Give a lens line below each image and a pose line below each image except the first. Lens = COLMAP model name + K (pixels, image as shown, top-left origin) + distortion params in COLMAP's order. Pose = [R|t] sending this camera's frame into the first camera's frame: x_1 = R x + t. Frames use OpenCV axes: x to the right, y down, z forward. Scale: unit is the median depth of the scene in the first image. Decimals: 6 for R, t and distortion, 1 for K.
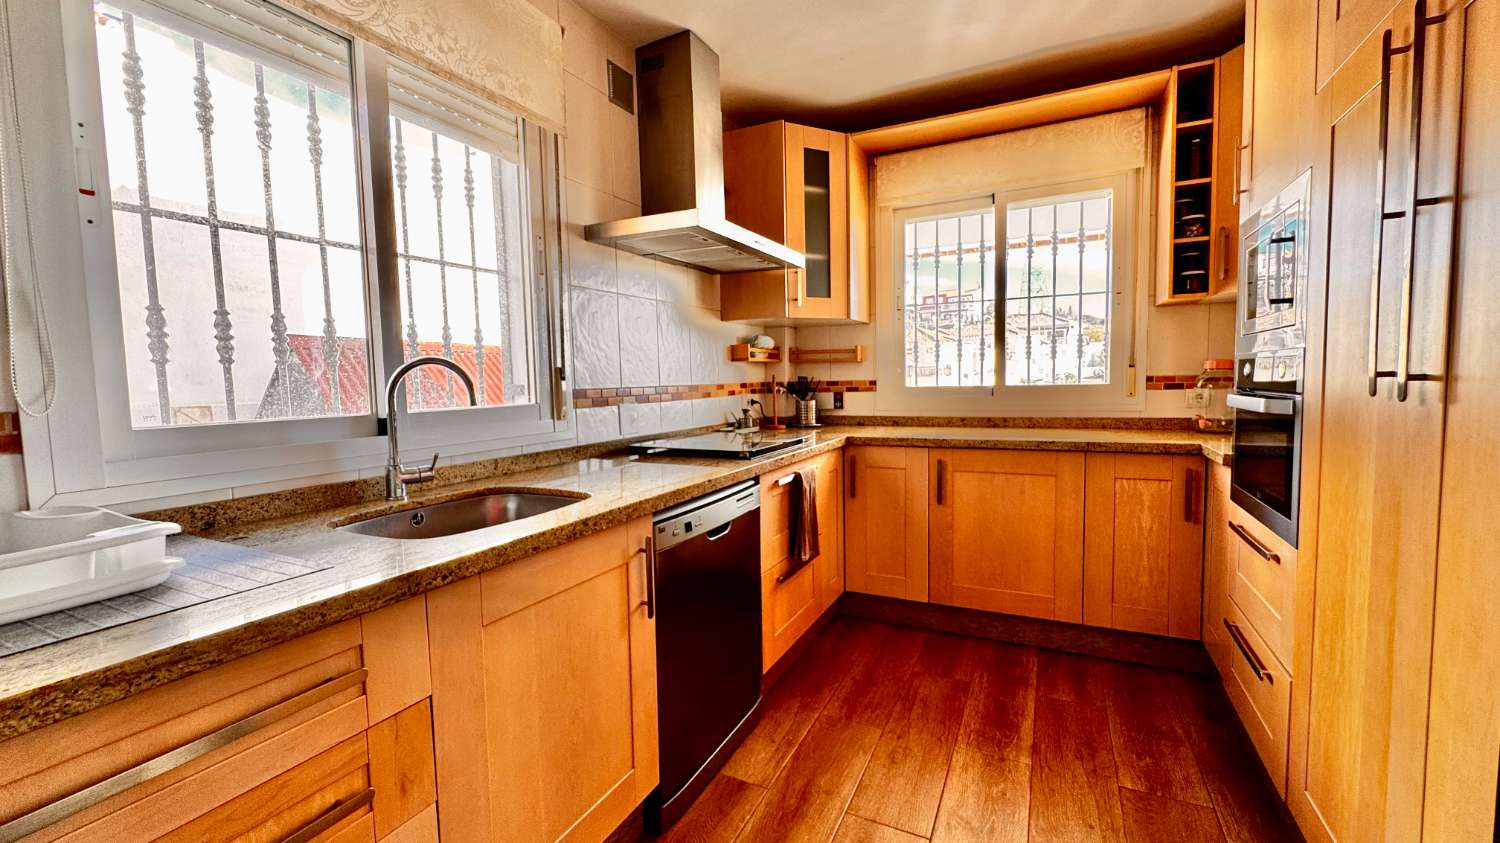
lens RADIAL K [[606.8, 0, 750.0], [0, 606.8, 421.5], [0, 0, 1]] dist [-0.001466, 0.000241]
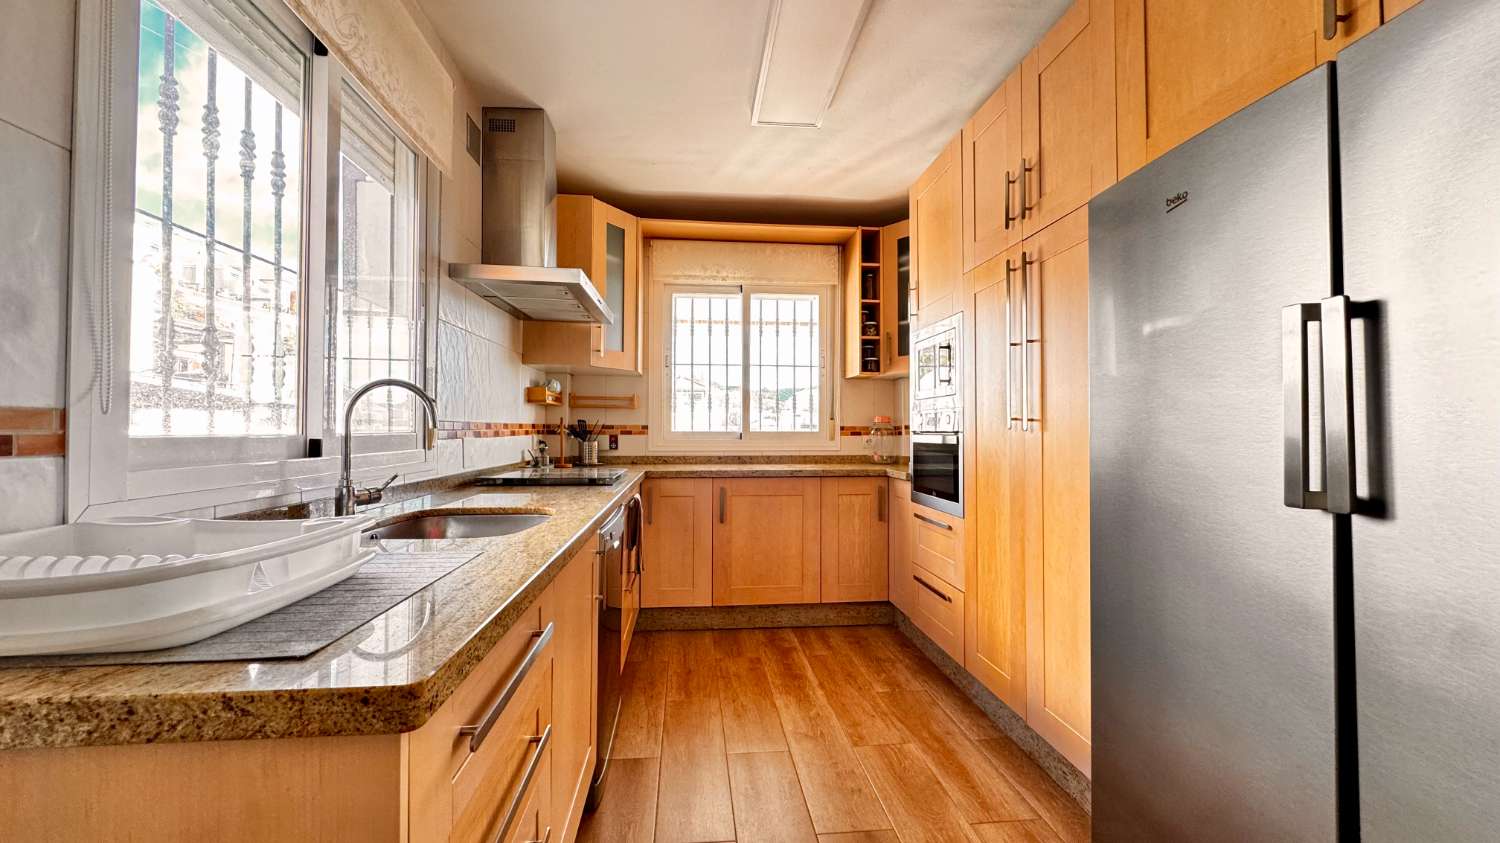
lens RADIAL K [[606.8, 0, 750.0], [0, 606.8, 421.5], [0, 0, 1]] dist [-0.001466, 0.000241]
pose [[0.841949, 0.031752, 0.538622, -0.319376], [0.017304, 0.996164, -0.085775, 0.035542], [-0.539280, 0.081538, 0.838170, -0.098043]]
